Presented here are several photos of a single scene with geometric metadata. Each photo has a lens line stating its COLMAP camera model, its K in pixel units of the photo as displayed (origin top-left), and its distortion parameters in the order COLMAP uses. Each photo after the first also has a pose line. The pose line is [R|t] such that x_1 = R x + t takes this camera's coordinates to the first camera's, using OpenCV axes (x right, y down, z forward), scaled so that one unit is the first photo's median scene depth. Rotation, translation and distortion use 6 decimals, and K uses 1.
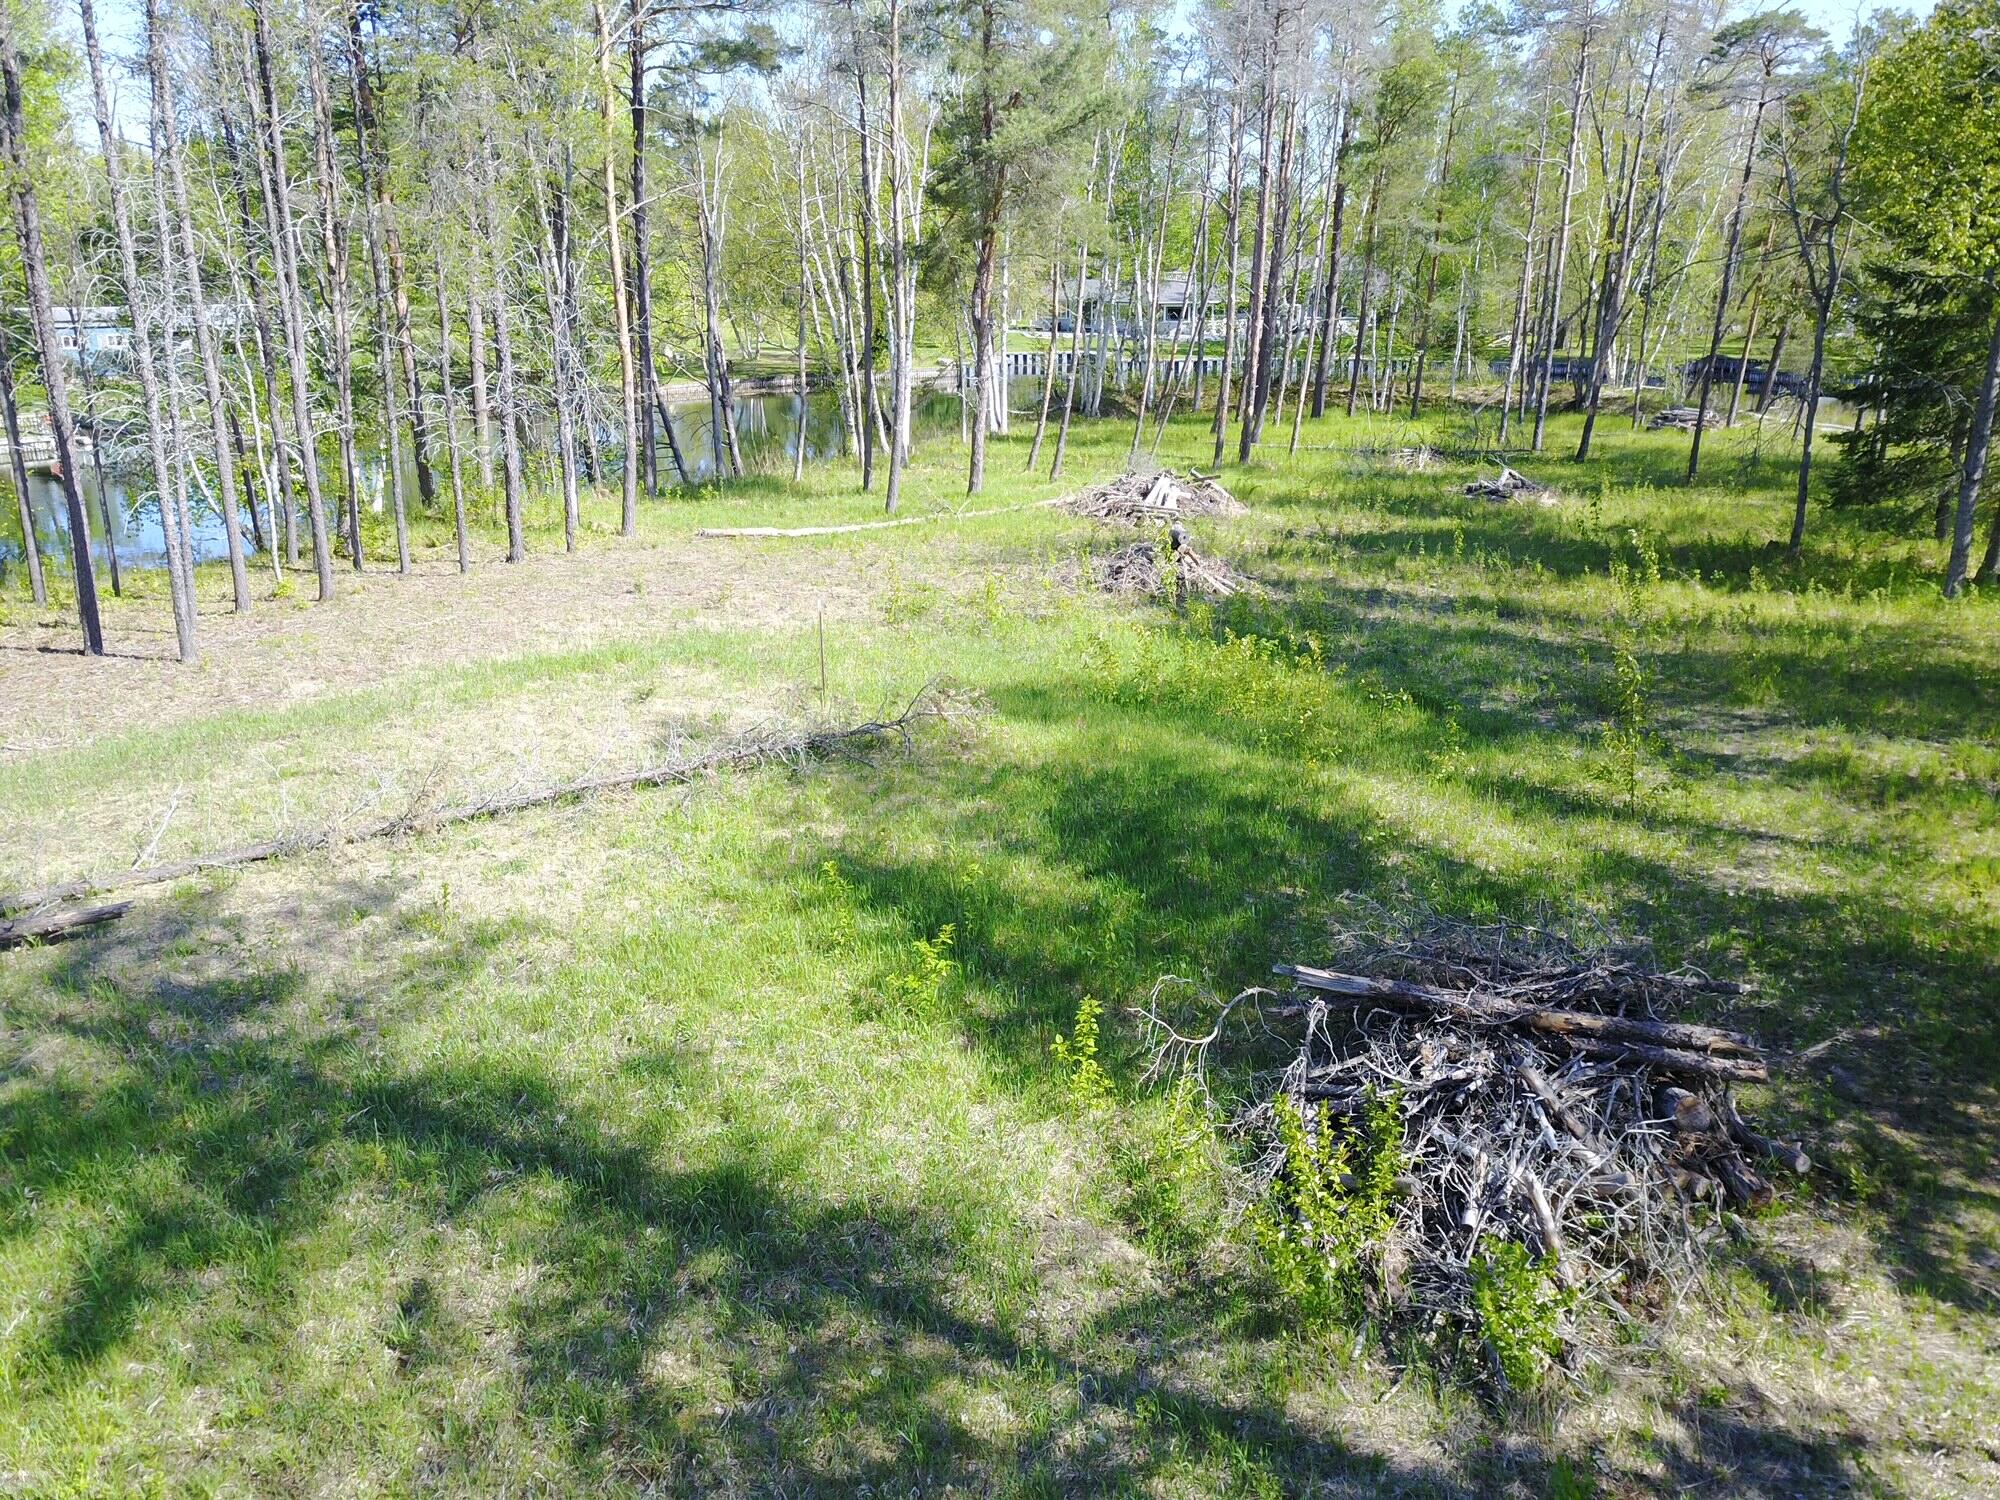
lens RADIAL K [[1511.8, 0, 1002.9], [0, 1511.8, 759.1], [0, 0, 1]] dist [0.004811, 0.001363]
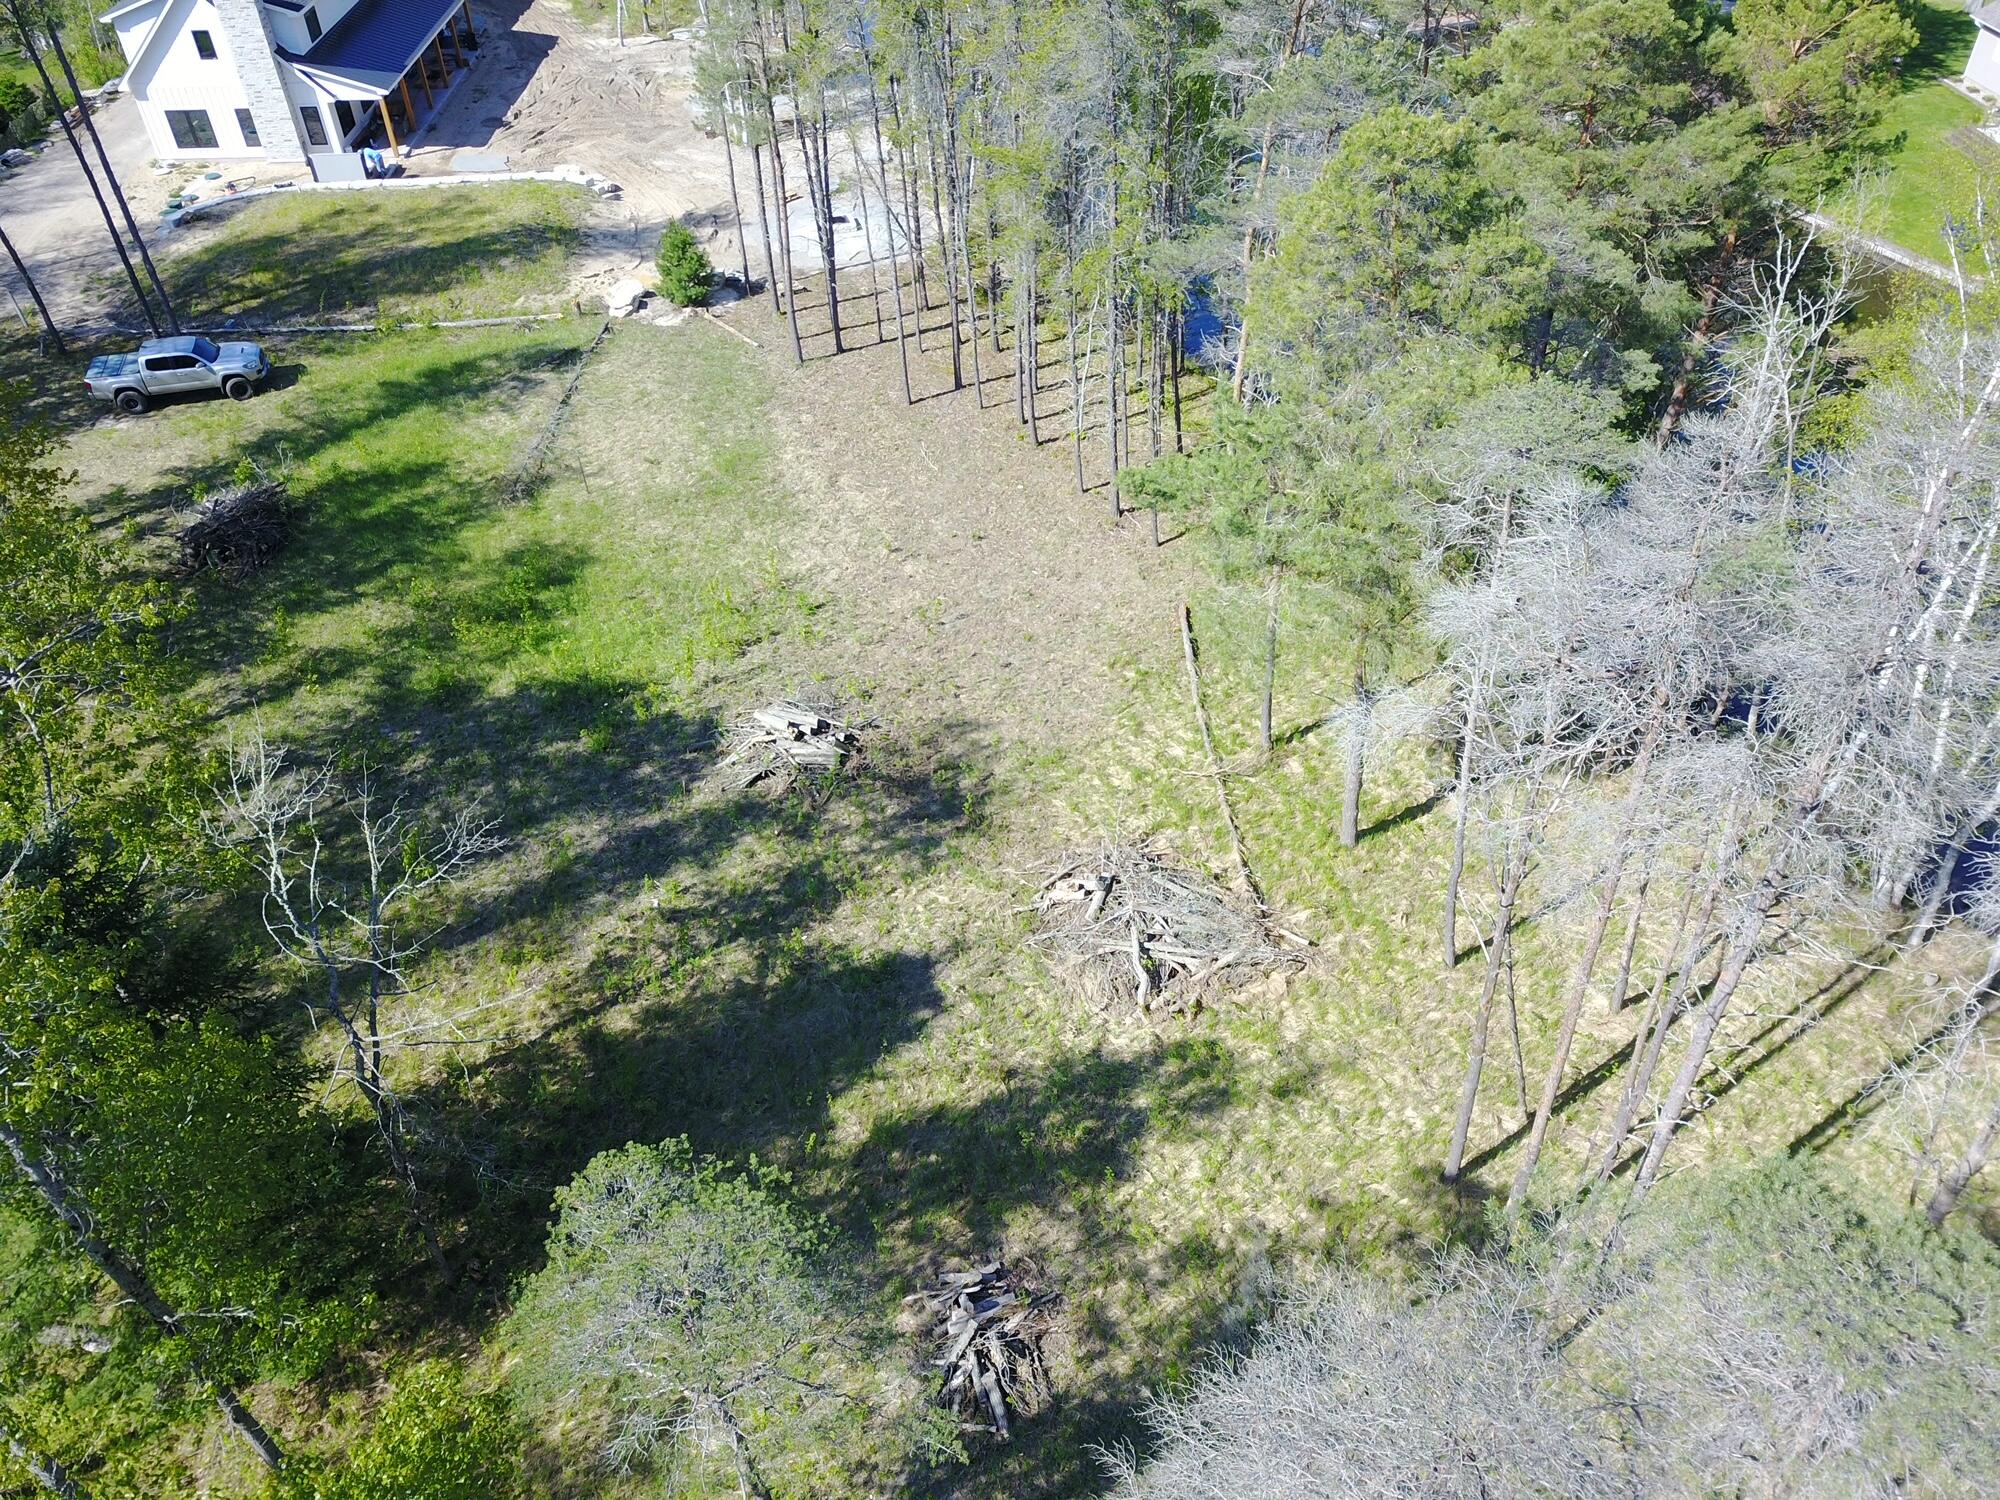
lens RADIAL K [[1616.9, 0, 997.3], [0, 1616.9, 744.0], [0, 0, 1]] dist [-0.001663, 0.005176]
pose [[-0.537795, 0.566263, -0.624598, 0.769860], [-0.236458, 0.609809, 0.756453, -1.083099], [0.809237, 0.554508, -0.194055, 1.314478]]
